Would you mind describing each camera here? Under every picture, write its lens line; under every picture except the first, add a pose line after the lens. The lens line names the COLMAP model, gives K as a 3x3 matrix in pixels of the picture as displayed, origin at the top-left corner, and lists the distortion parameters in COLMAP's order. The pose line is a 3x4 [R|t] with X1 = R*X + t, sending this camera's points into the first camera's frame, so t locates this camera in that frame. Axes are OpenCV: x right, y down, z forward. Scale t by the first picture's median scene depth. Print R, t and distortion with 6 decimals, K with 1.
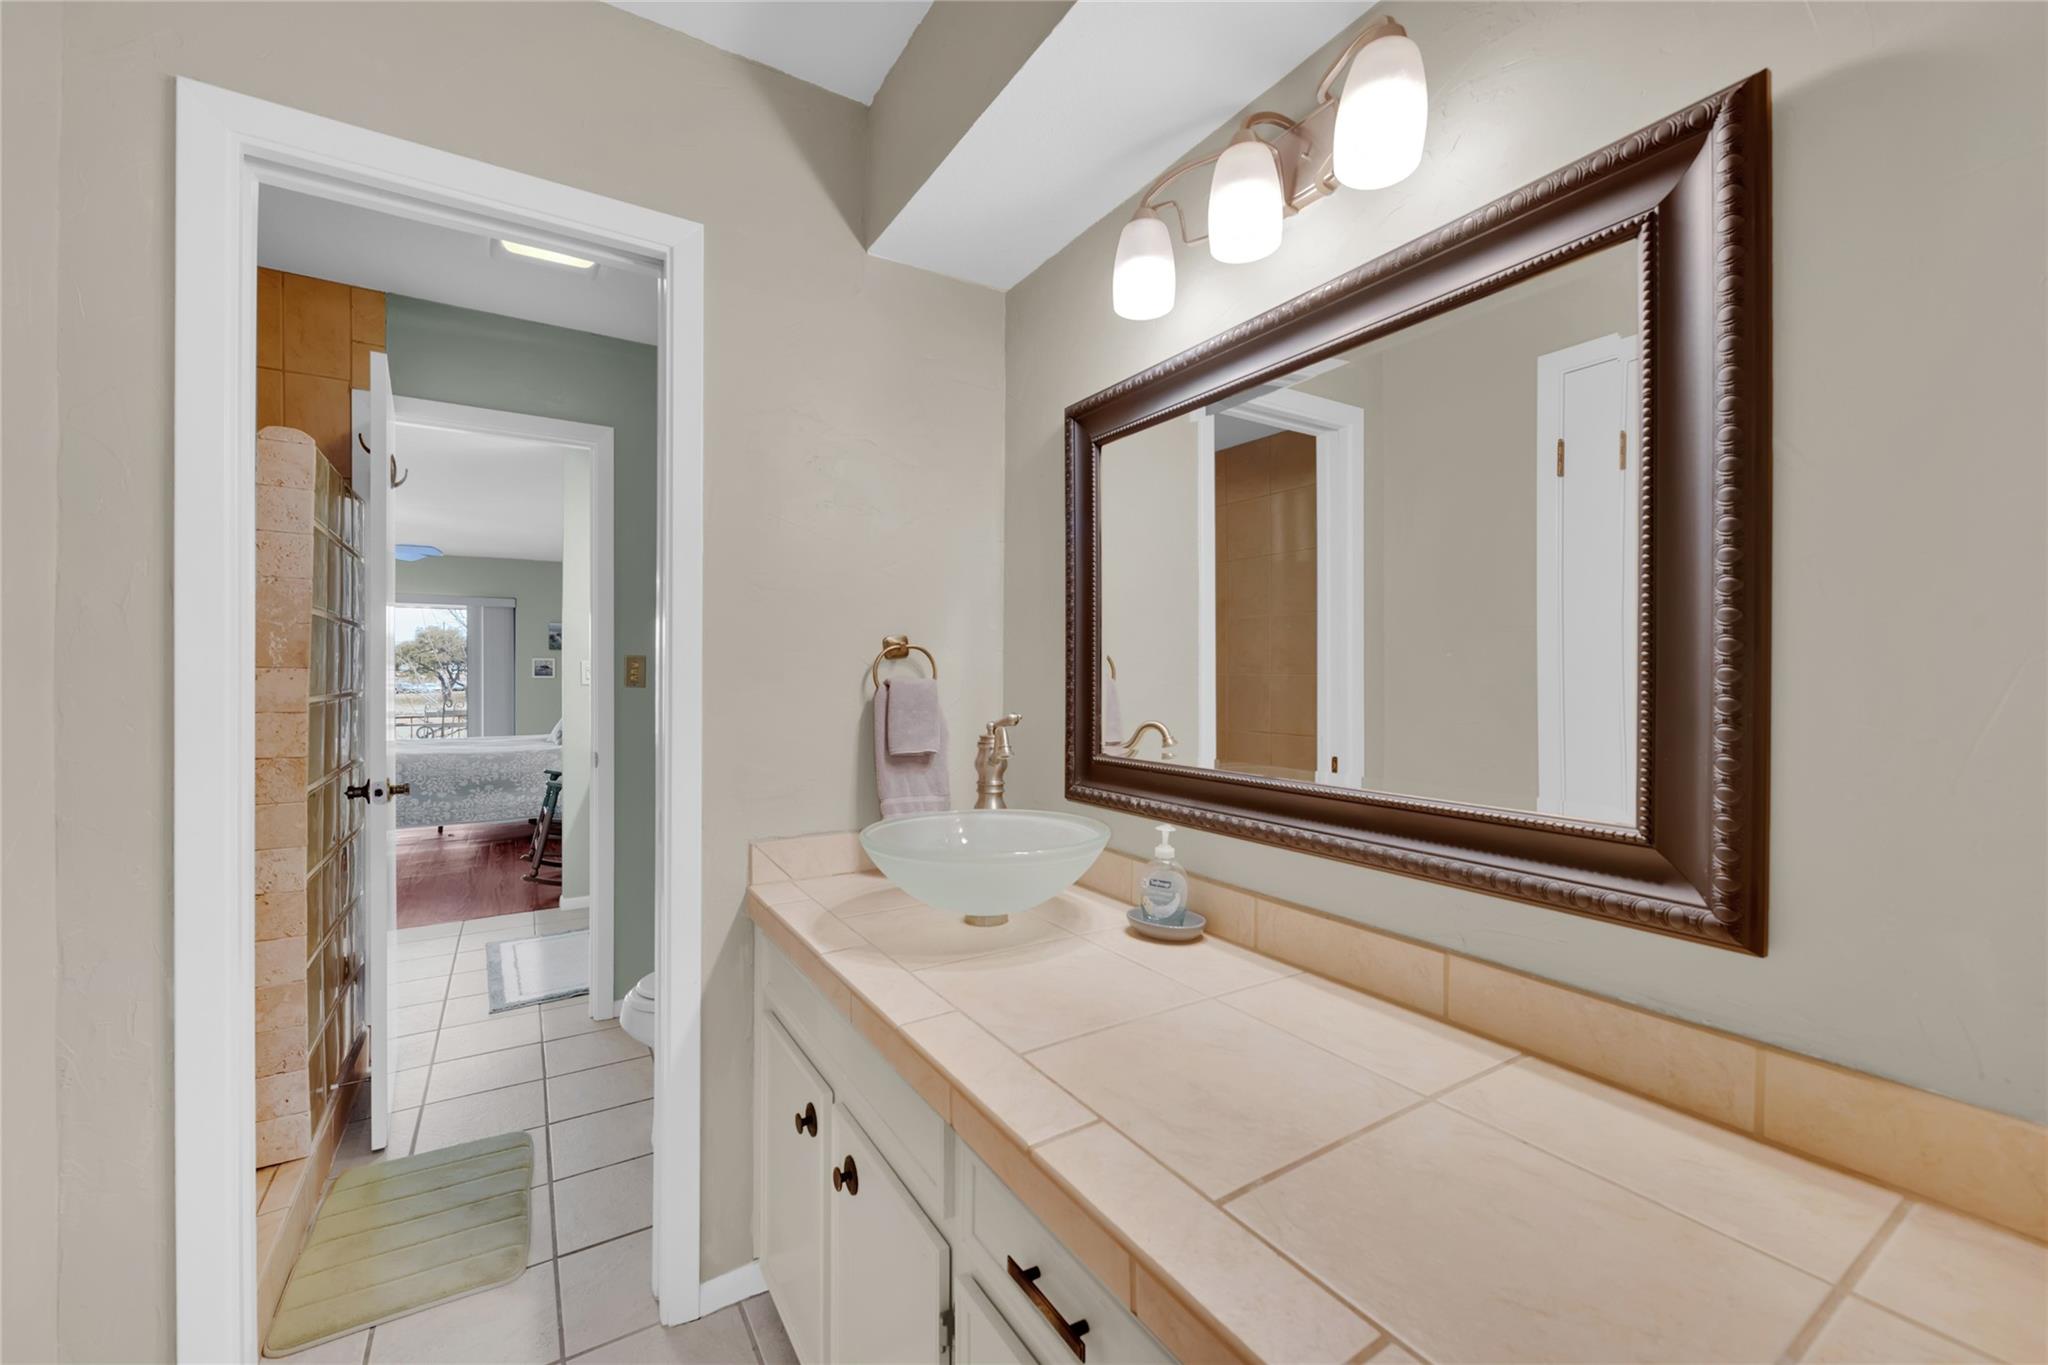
lens RADIAL K [[817.8, 0, 1040.6], [0, 817.8, 677.3], [0, 0, 1]] dist [0.001123, -0.005991]
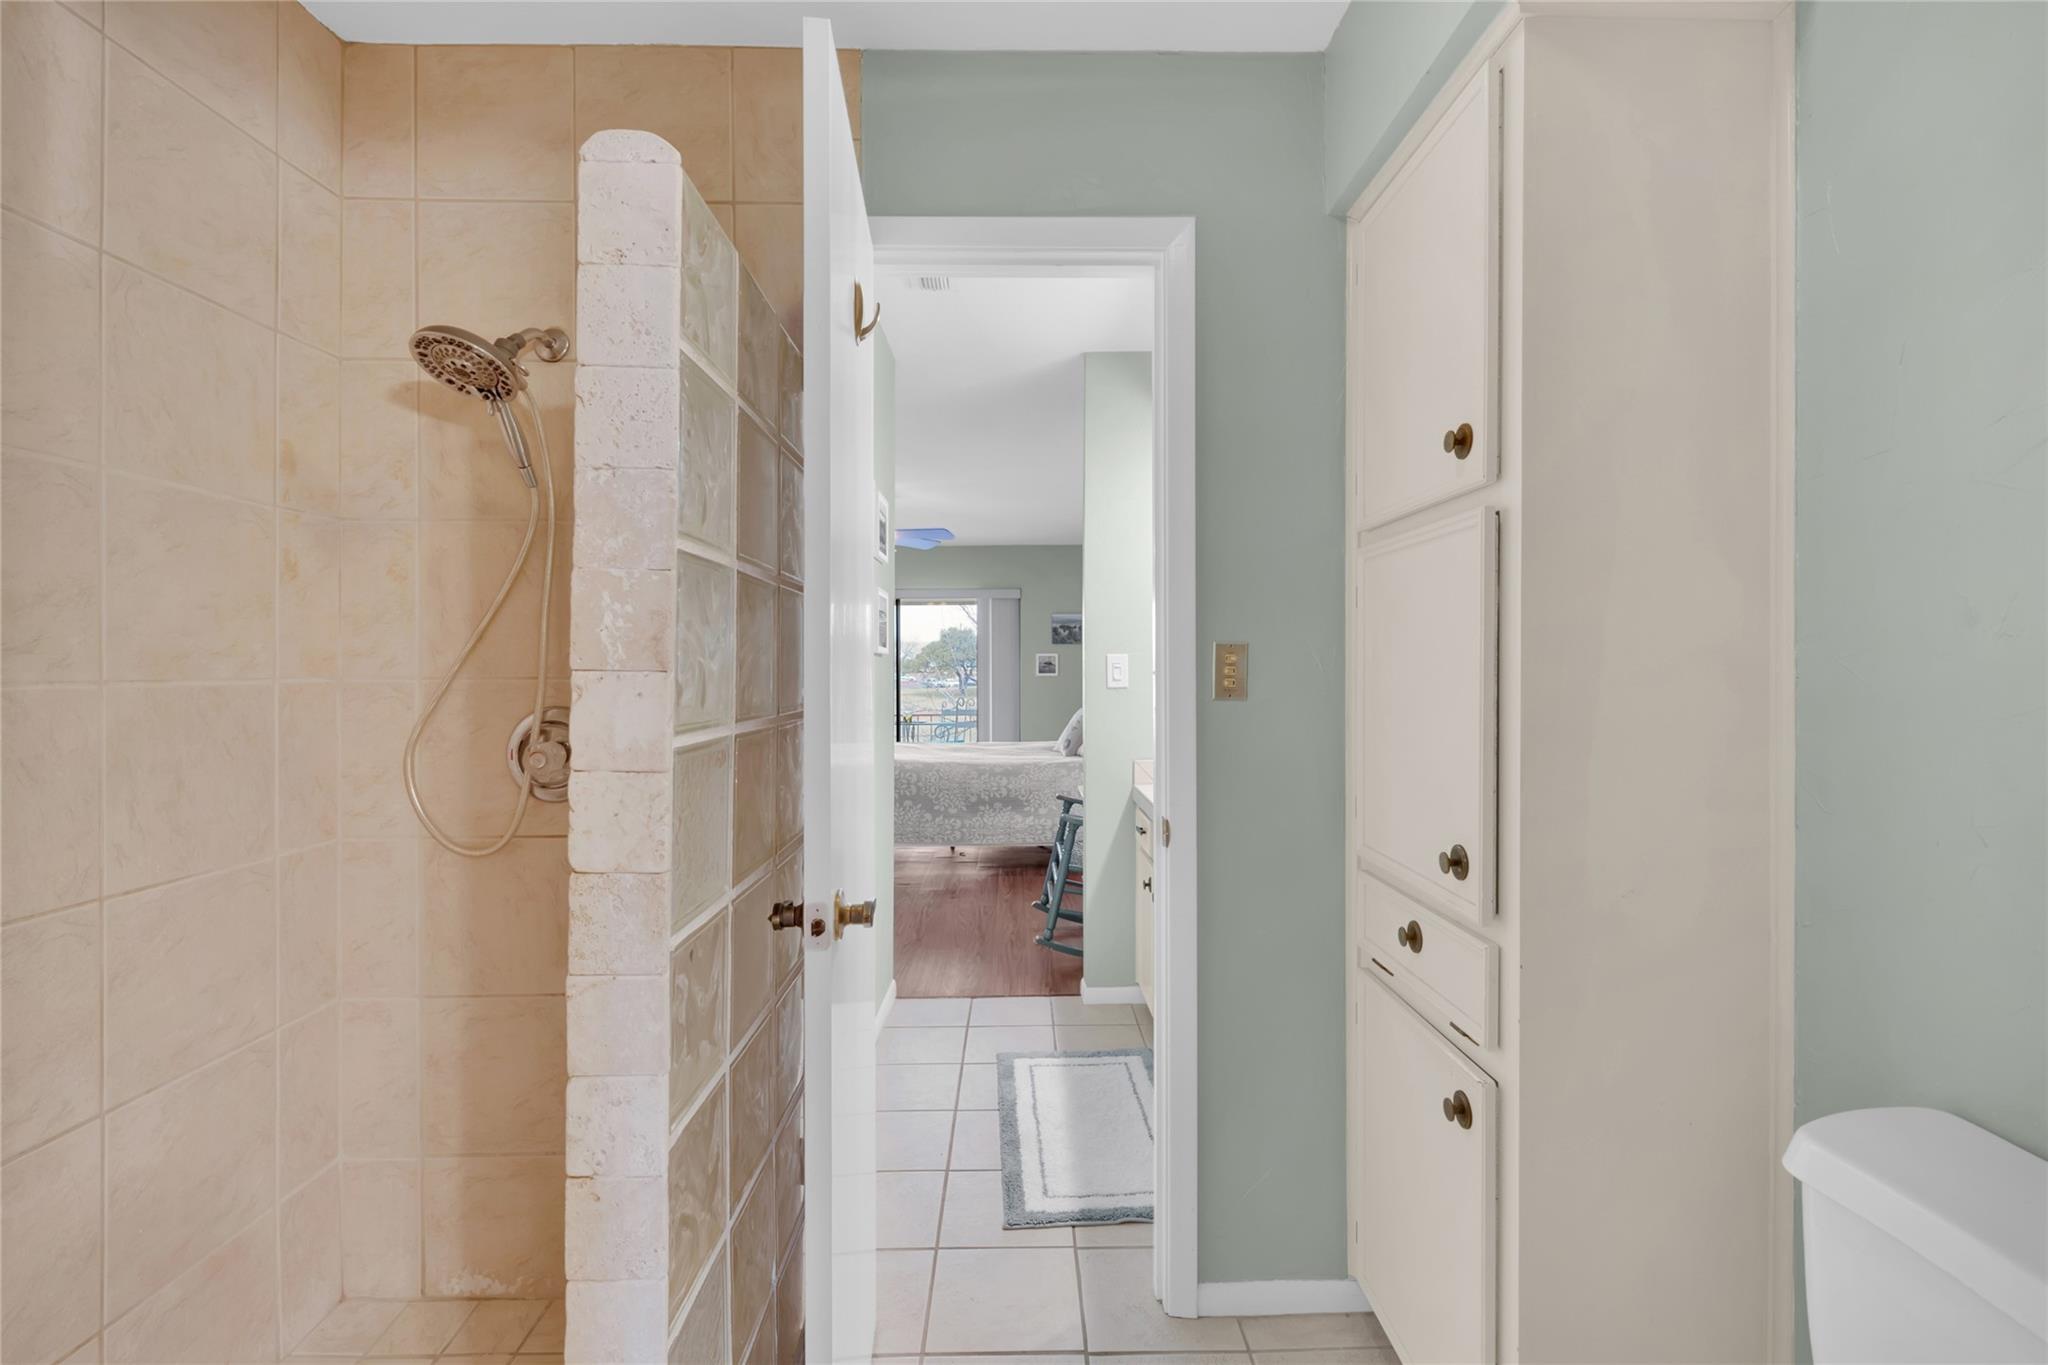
lens RADIAL K [[897.3, 0, 1020.7], [0, 897.3, 672.0], [0, 0, 1]] dist [-0.000436, -0.009602]
pose [[0.844817, -0.002790, -0.535049, -0.163655], [0.002511, 0.999996, -0.001250, -0.003337], [0.535050, -0.000288, 0.844820, 0.236767]]
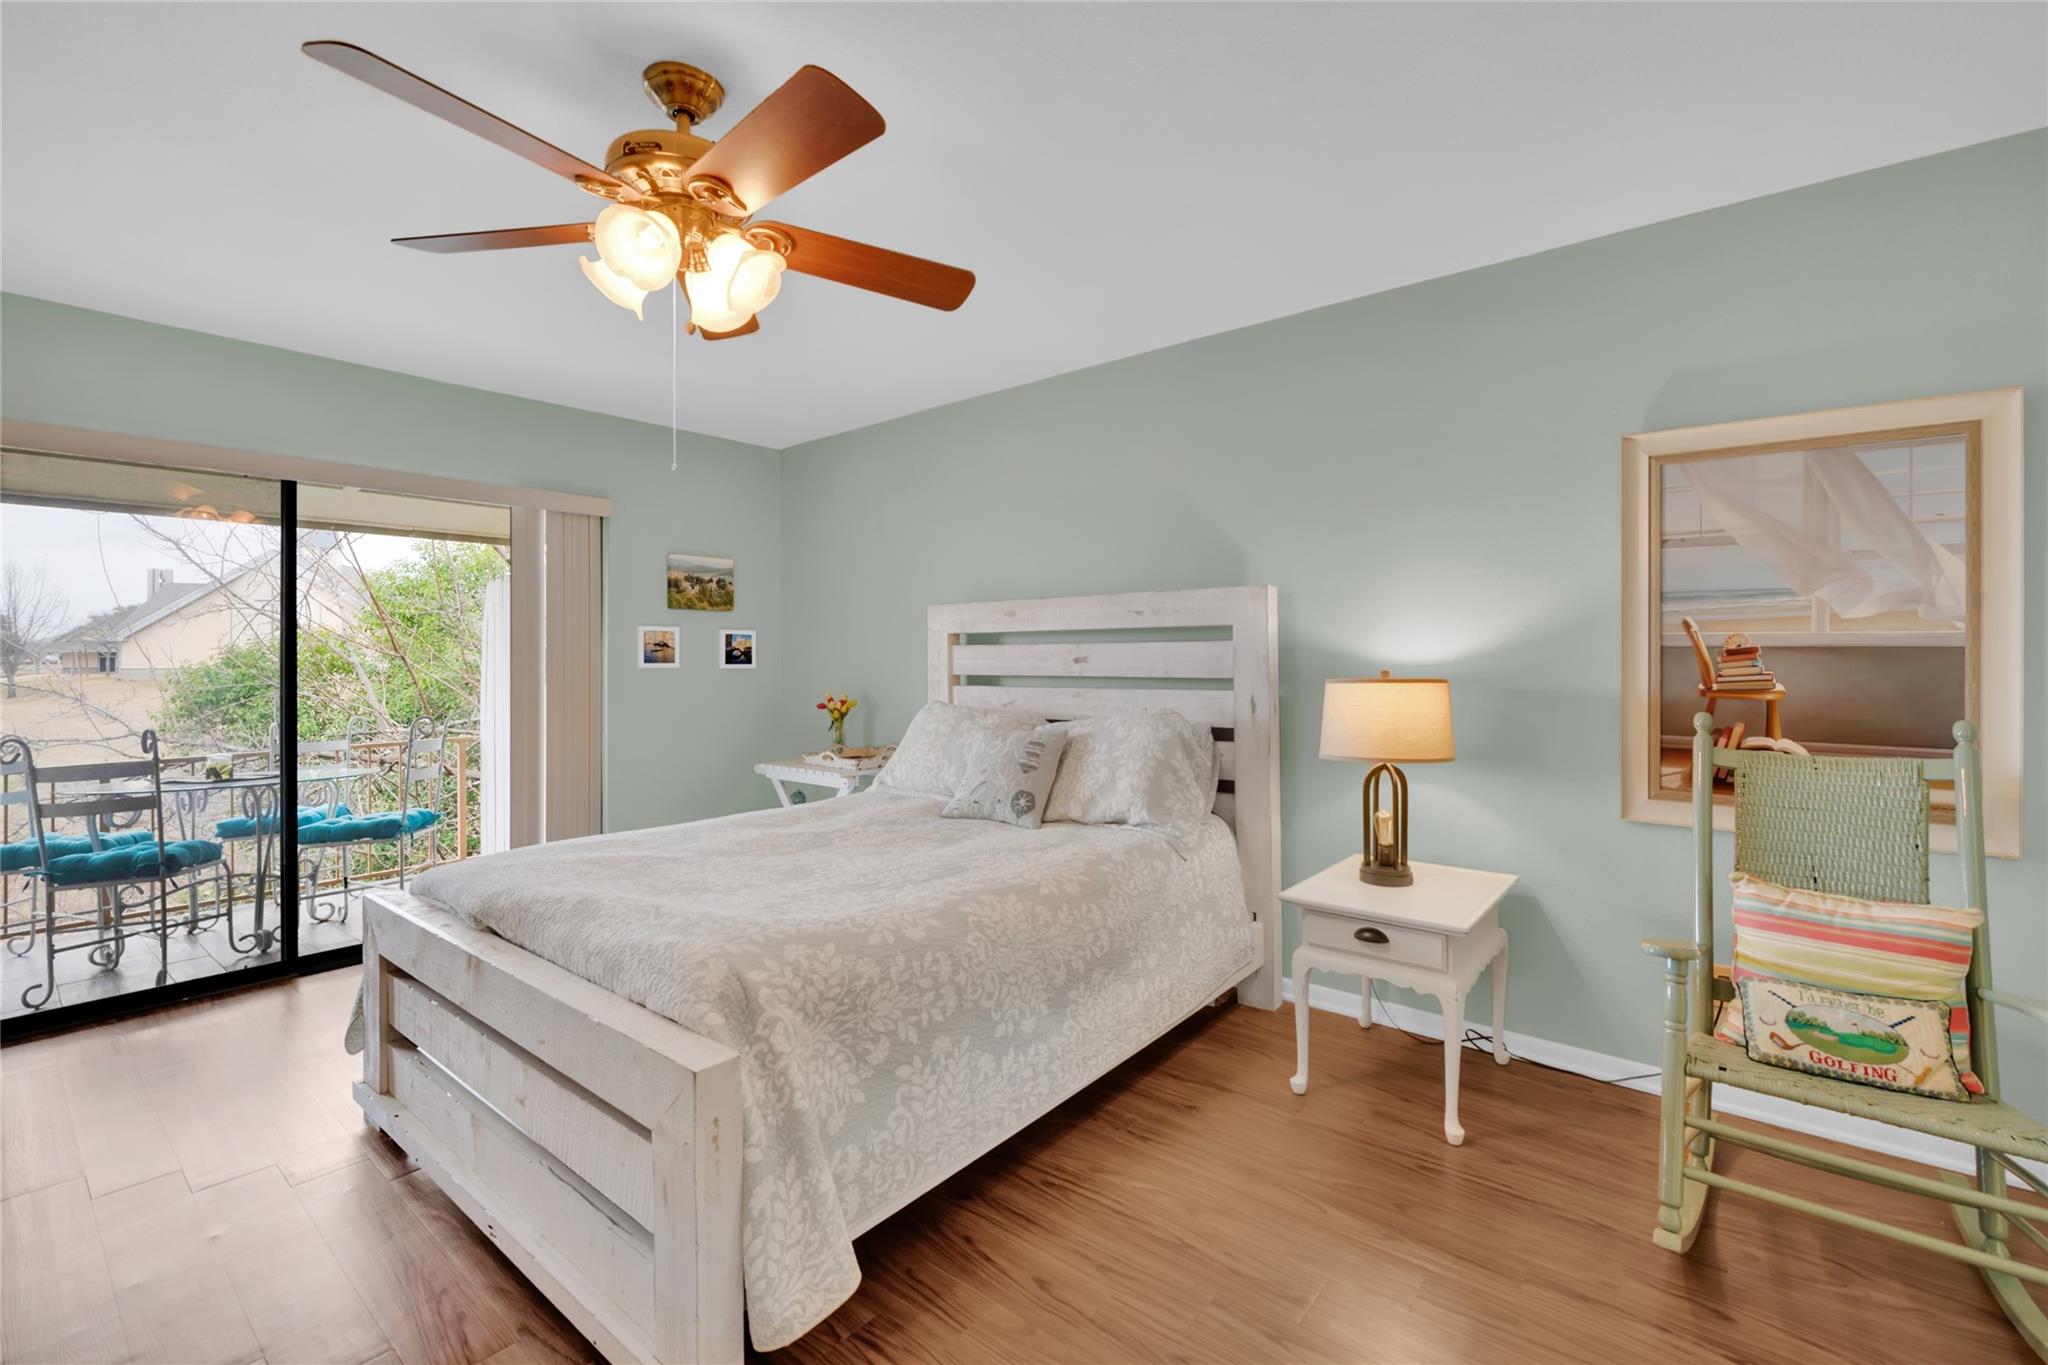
lens RADIAL K [[817.8, 0, 1040.6], [0, 817.8, 677.3], [0, 0, 1]] dist [0.001123, -0.005991]
pose [[0.933430, 0.004829, 0.358726, -0.883713], [-0.006910, 0.999966, 0.004518, 0.004726], [-0.358692, -0.006696, 0.933432, 0.727242]]
